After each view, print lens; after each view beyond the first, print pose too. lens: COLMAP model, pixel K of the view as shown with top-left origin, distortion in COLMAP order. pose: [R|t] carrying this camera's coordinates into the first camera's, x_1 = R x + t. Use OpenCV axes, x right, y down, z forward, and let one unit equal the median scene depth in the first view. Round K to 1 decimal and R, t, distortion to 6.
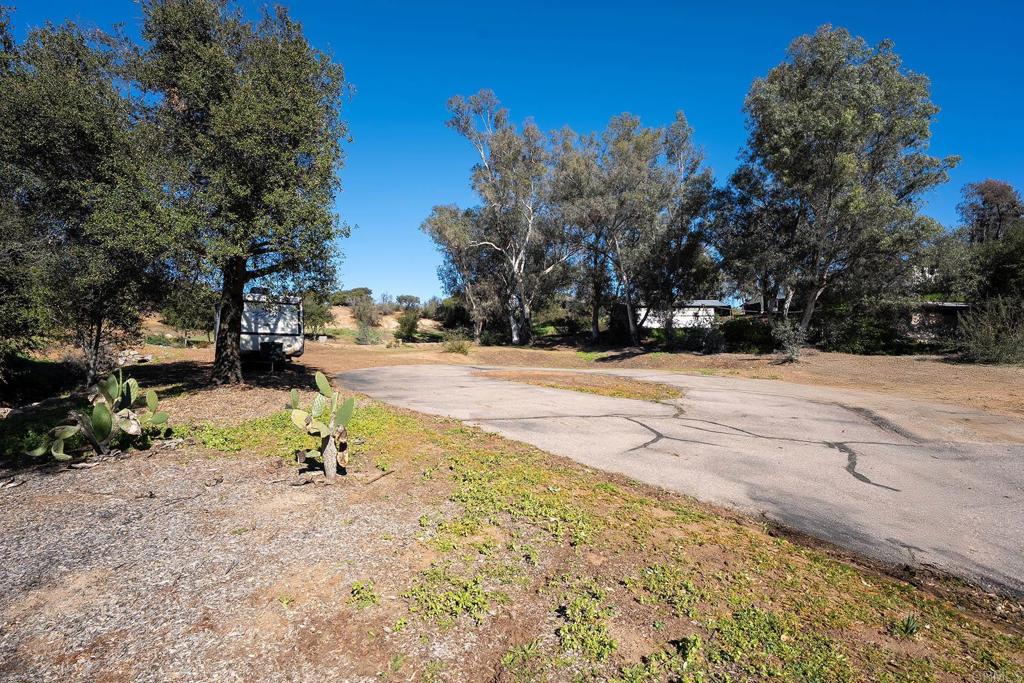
lens RADIAL K [[525.4, 0, 520.1], [0, 525.4, 342.5], [0, 0, 1]] dist [0.007239, 0.000904]
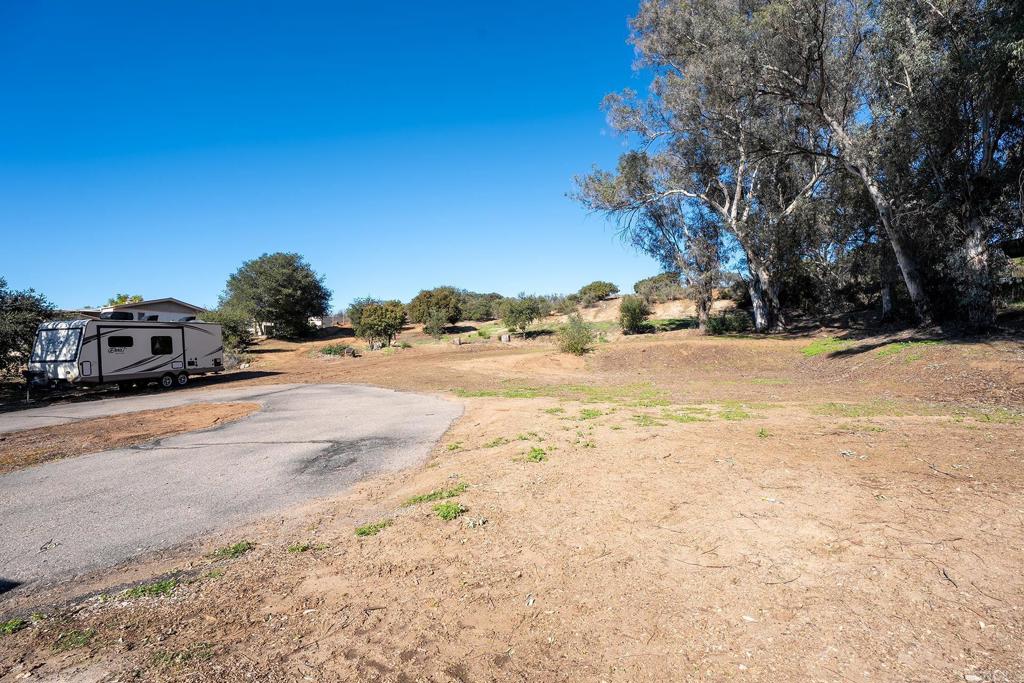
lens RADIAL K [[506.2, 0, 514.4], [0, 506.2, 344.0], [0, 0, 1]] dist [-0.005095, -0.000270]
pose [[0.663408, -0.030188, -0.747649, 0.790800], [0.057221, 0.998307, 0.010465, -0.008606], [0.746067, -0.049724, 0.664012, 1.007154]]
